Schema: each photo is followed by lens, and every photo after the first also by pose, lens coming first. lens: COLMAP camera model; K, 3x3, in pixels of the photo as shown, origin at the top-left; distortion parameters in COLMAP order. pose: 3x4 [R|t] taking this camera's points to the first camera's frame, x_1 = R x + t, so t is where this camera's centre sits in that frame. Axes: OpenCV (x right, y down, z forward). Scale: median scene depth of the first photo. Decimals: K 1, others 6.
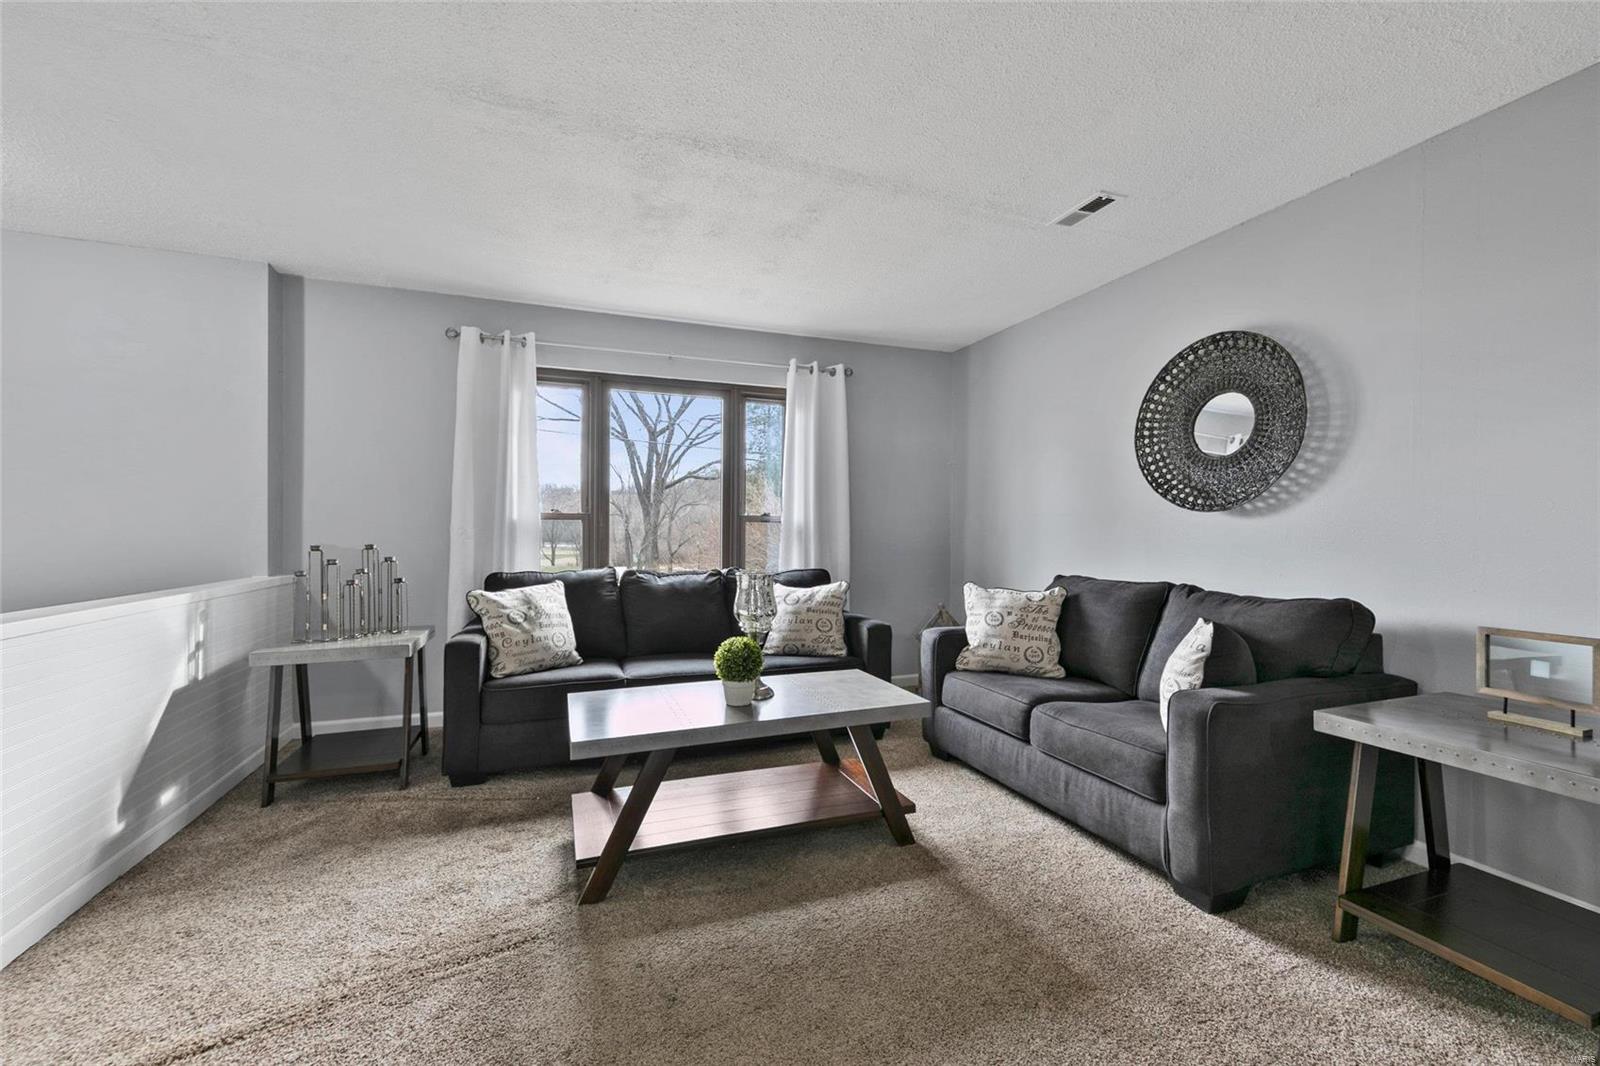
lens RADIAL K [[648.7, 0, 796.6], [0, 648.7, 532.9], [0, 0, 1]] dist [0.008588, 0.000013]
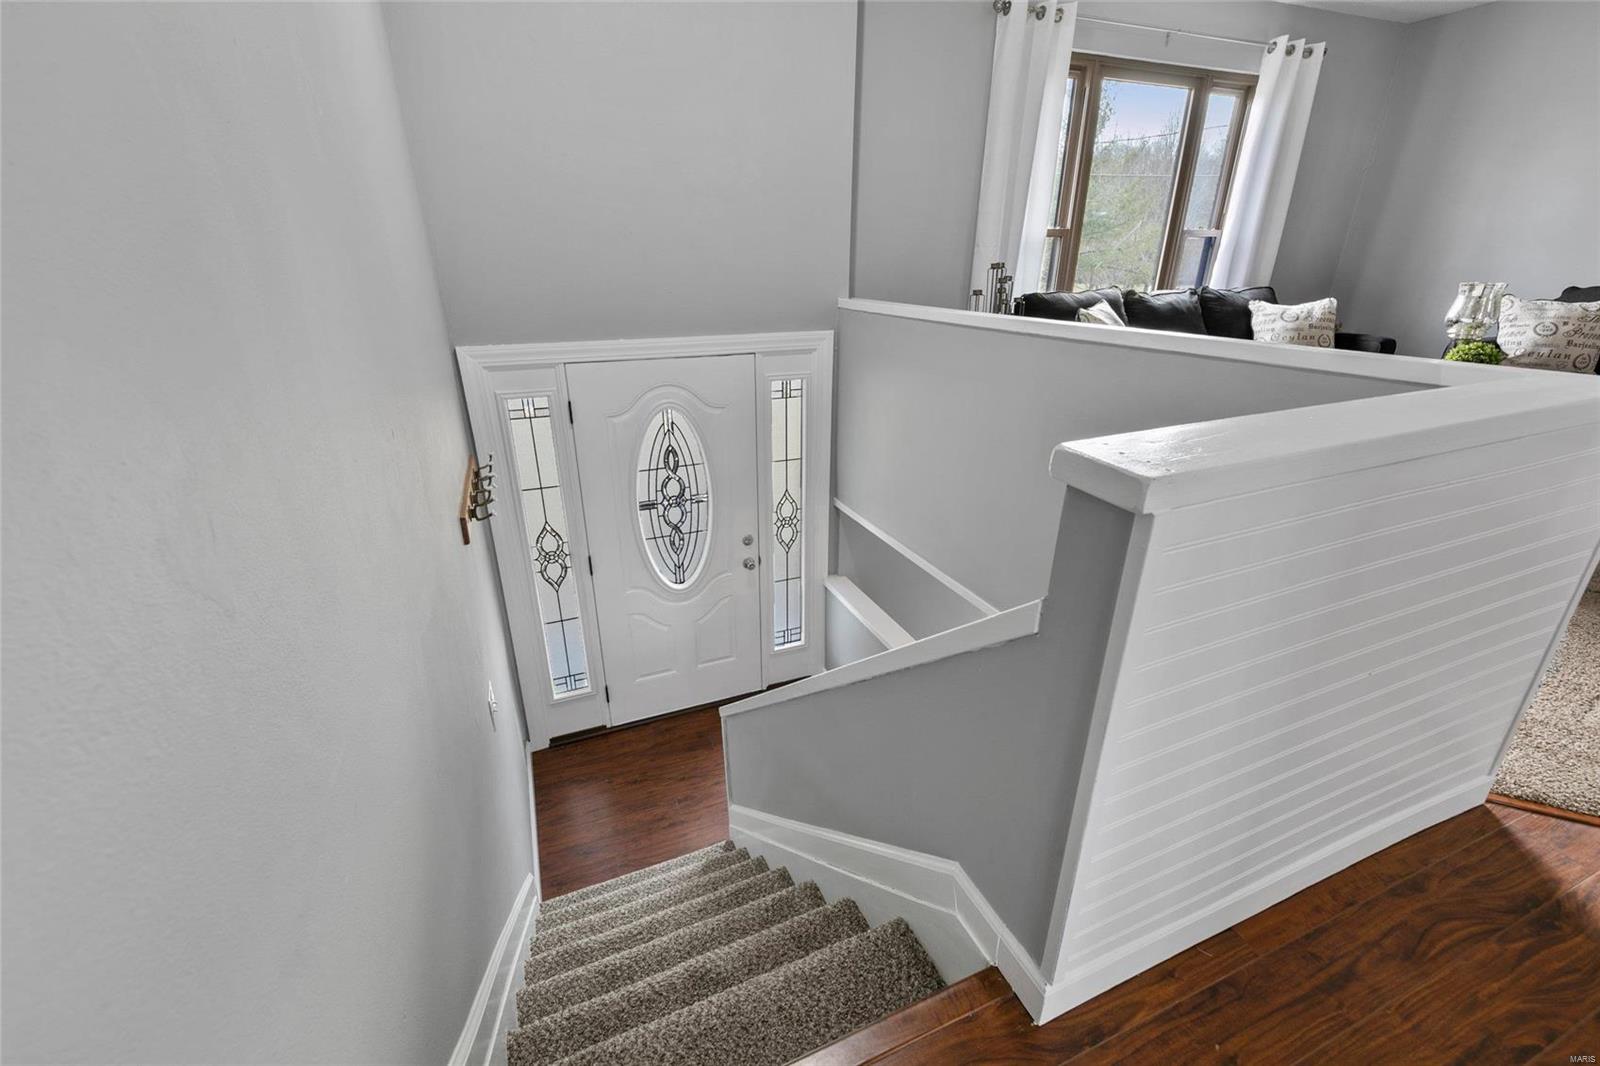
lens RADIAL K [[674.2, 0, 798.2], [0, 674.2, 537.5], [0, 0, 1]] dist [0.004604, 0.000395]
pose [[0.998915, -0.025806, 0.038756, -1.024860], [0.009100, 0.924512, 0.381045, 0.010909], [-0.045664, -0.380279, 0.923744, -0.127951]]
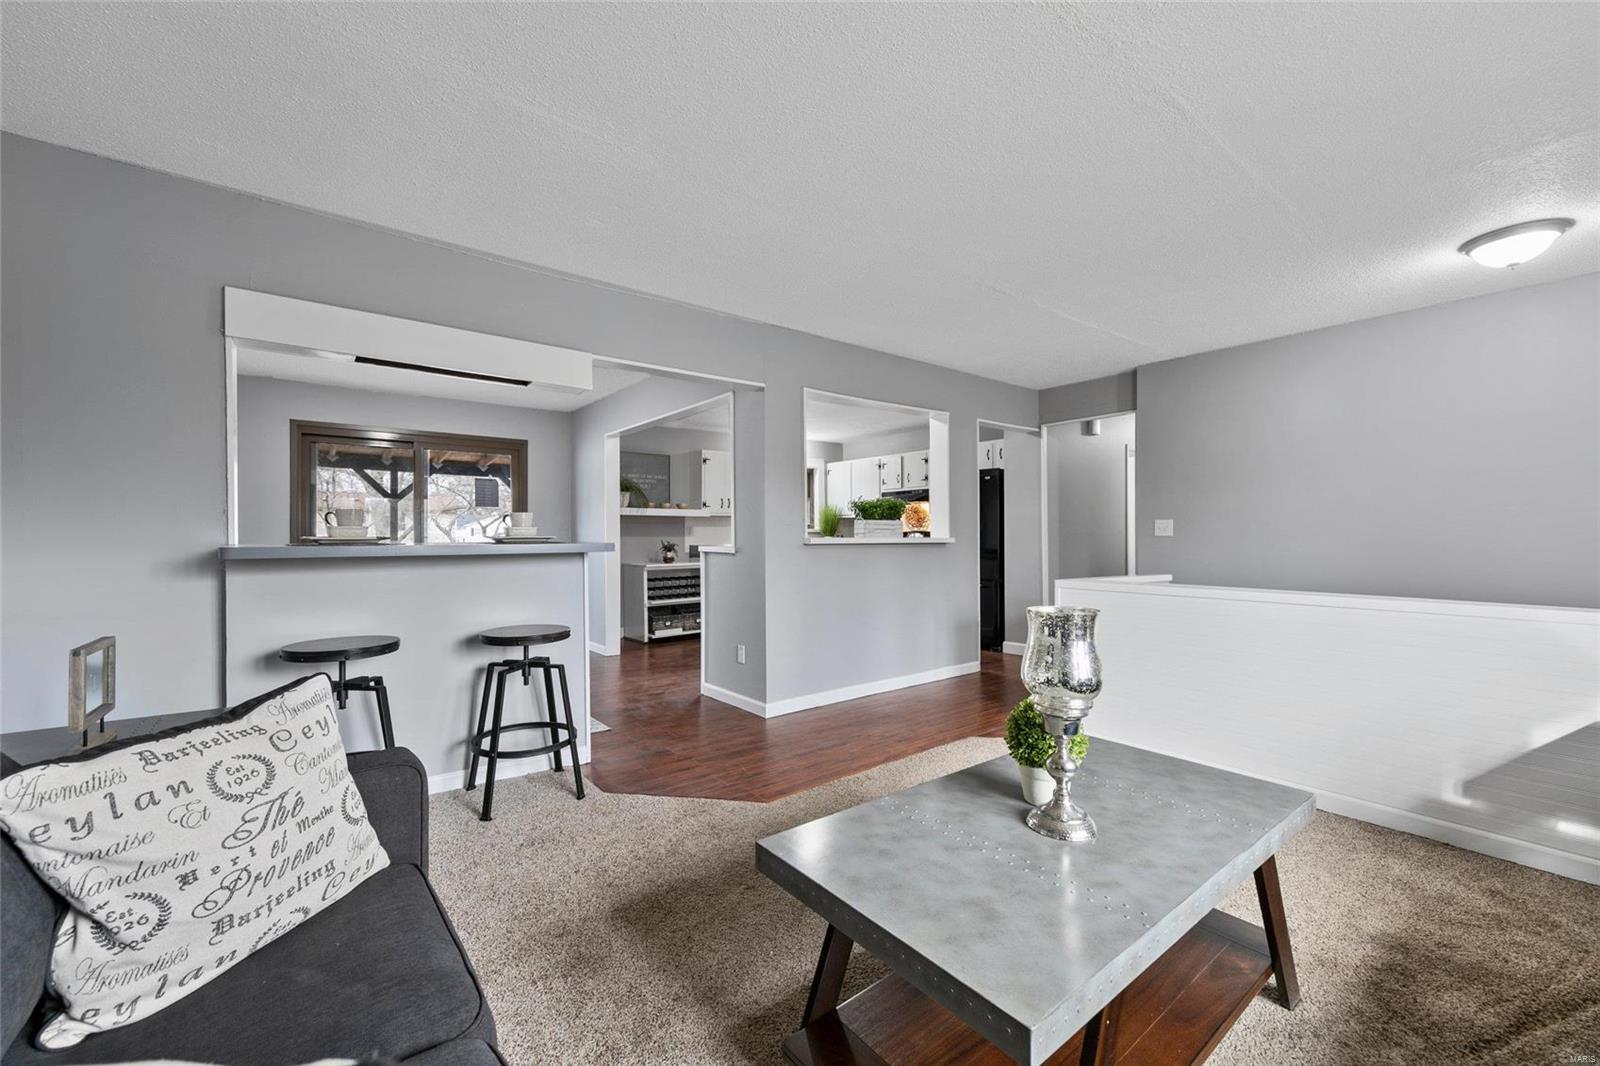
lens RADIAL K [[634.0, 0, 799.3], [0, 634.0, 537.1], [0, 0, 1]] dist [0.007543, -0.000122]
pose [[-0.954584, -0.002269, -0.297932, 0.251296], [-0.002805, 0.999995, 0.001372, 0.000548], [0.297928, 0.002145, -0.954586, 1.176074]]
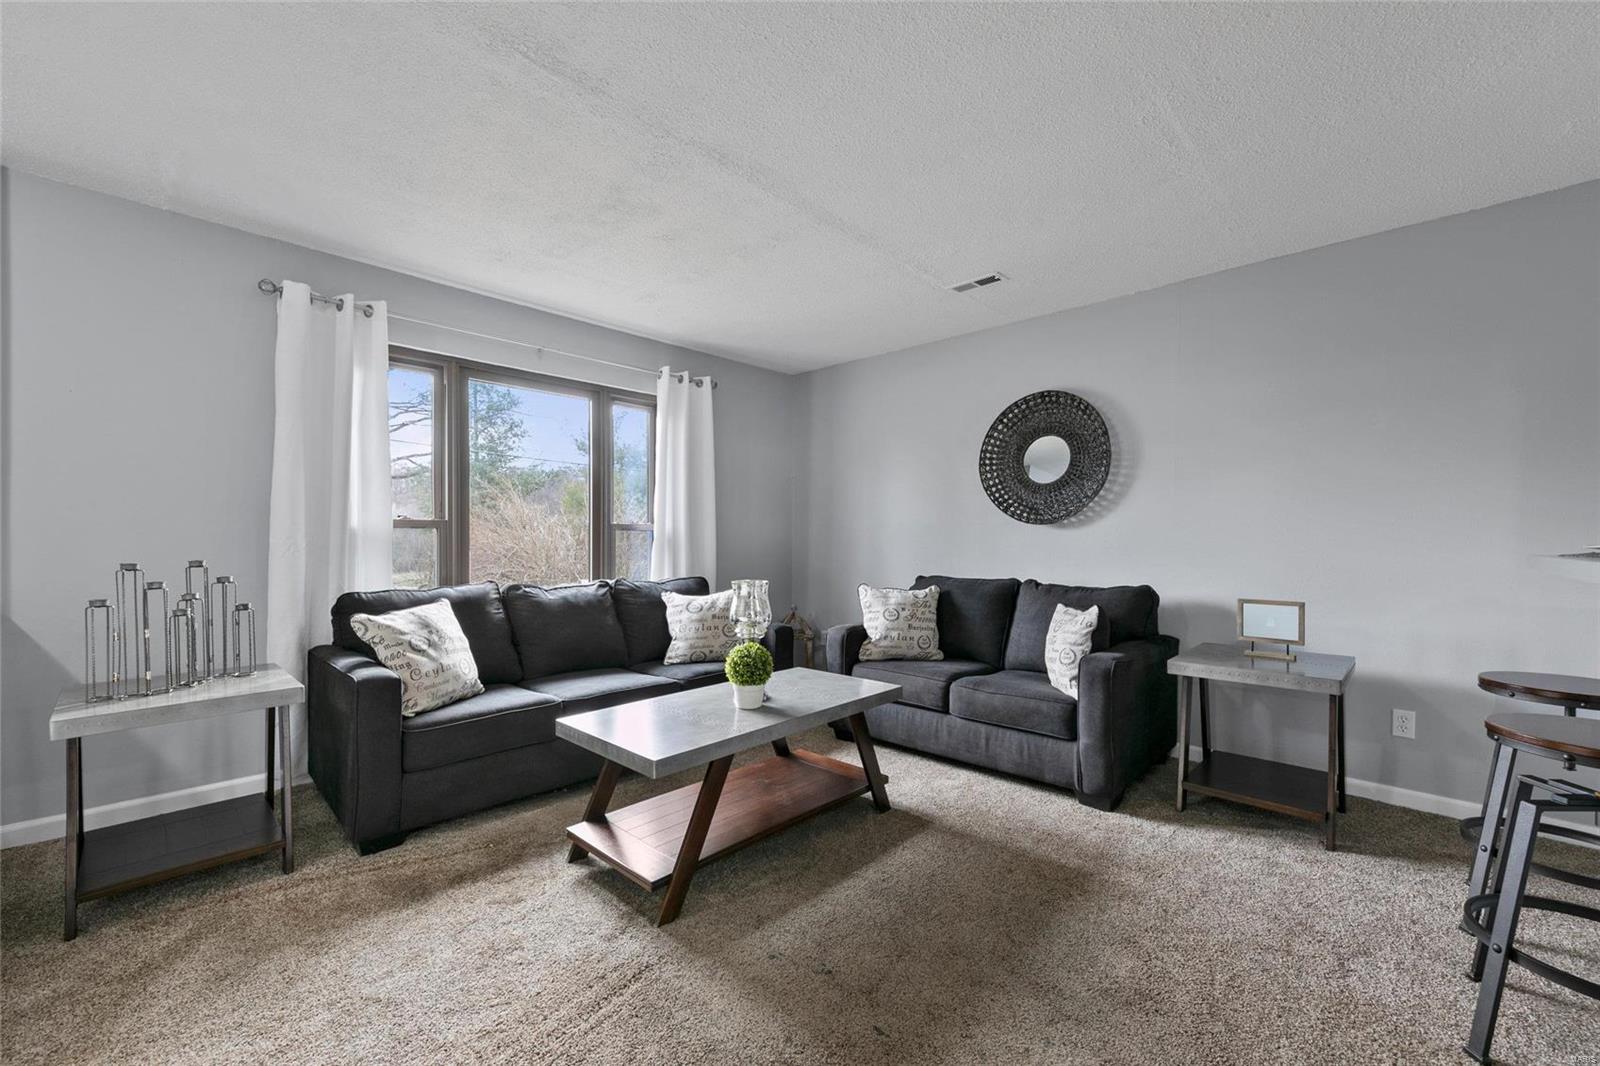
lens RADIAL K [[645.8, 0, 802.6], [0, 645.8, 544.3], [0, 0, 1]] dist [0.009166, -0.000140]
pose [[0.897945, -0.006968, 0.440052, -0.359921], [0.004040, 0.999963, 0.007589, -0.003904], [-0.440089, -0.005037, 0.897940, 0.025835]]
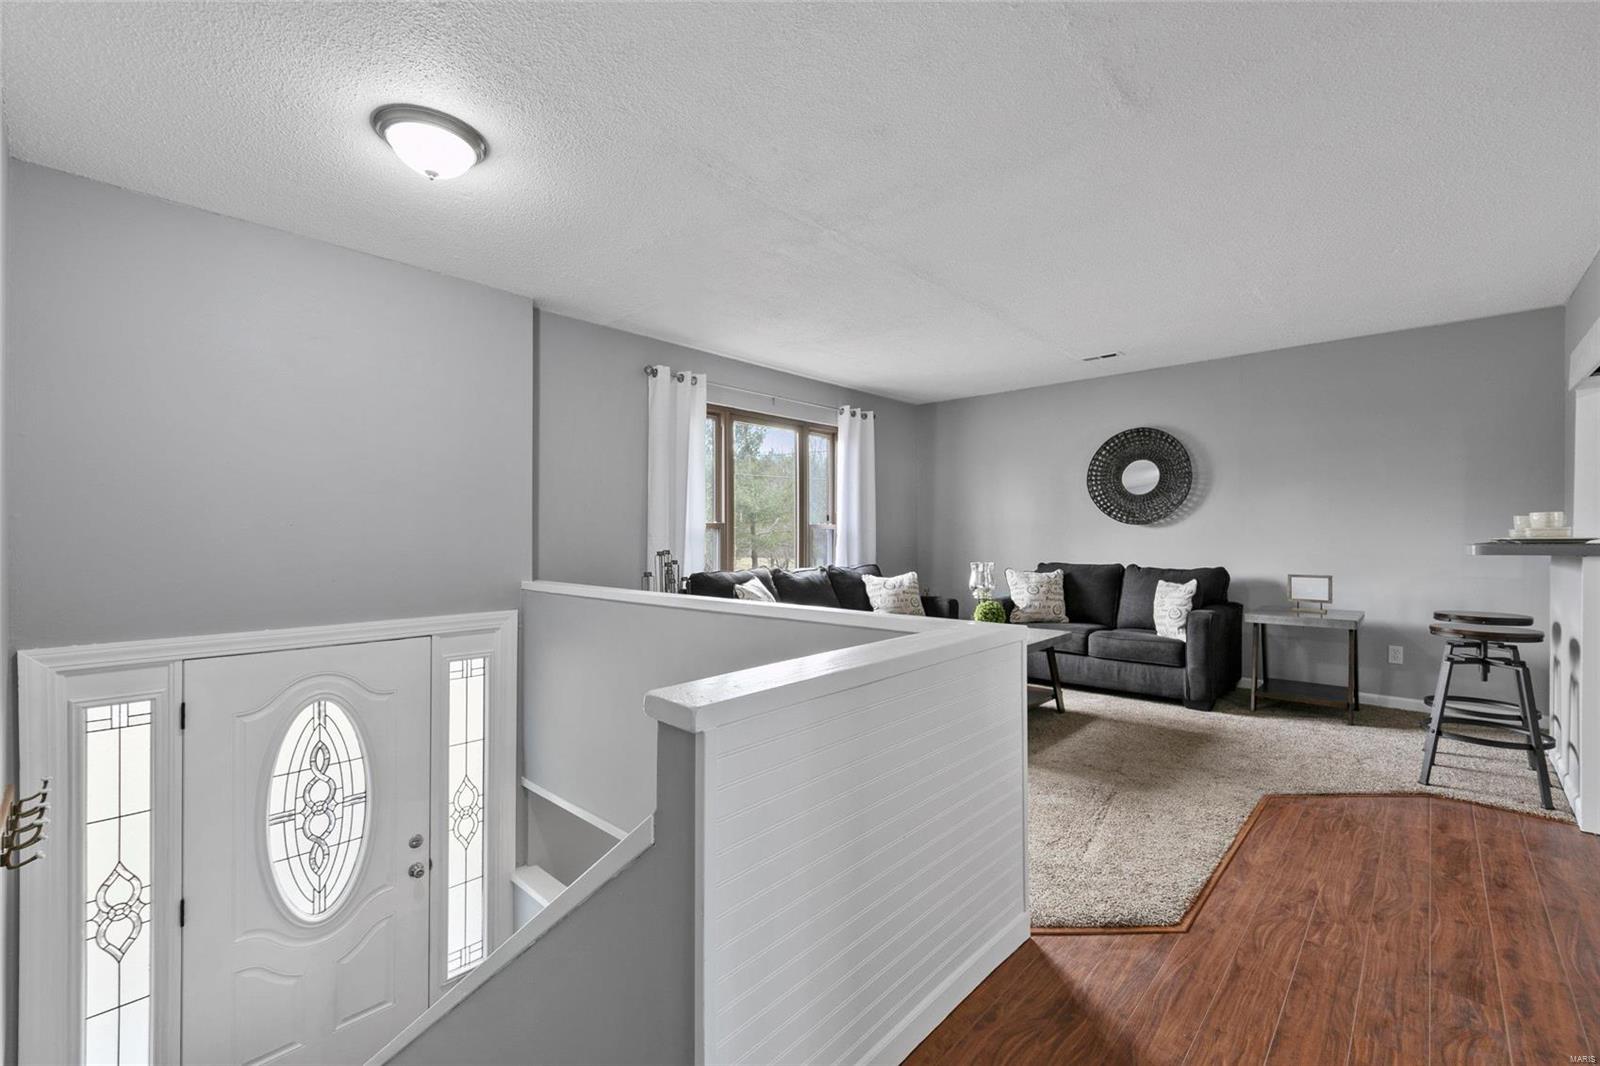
lens RADIAL K [[674.2, 0, 798.2], [0, 674.2, 537.5], [0, 0, 1]] dist [0.004604, 0.000395]
pose [[0.892532, -0.007179, 0.450926, -1.006191], [0.006784, 0.999974, 0.002492, -0.007192], [-0.450933, 0.000835, 0.892558, -0.247208]]
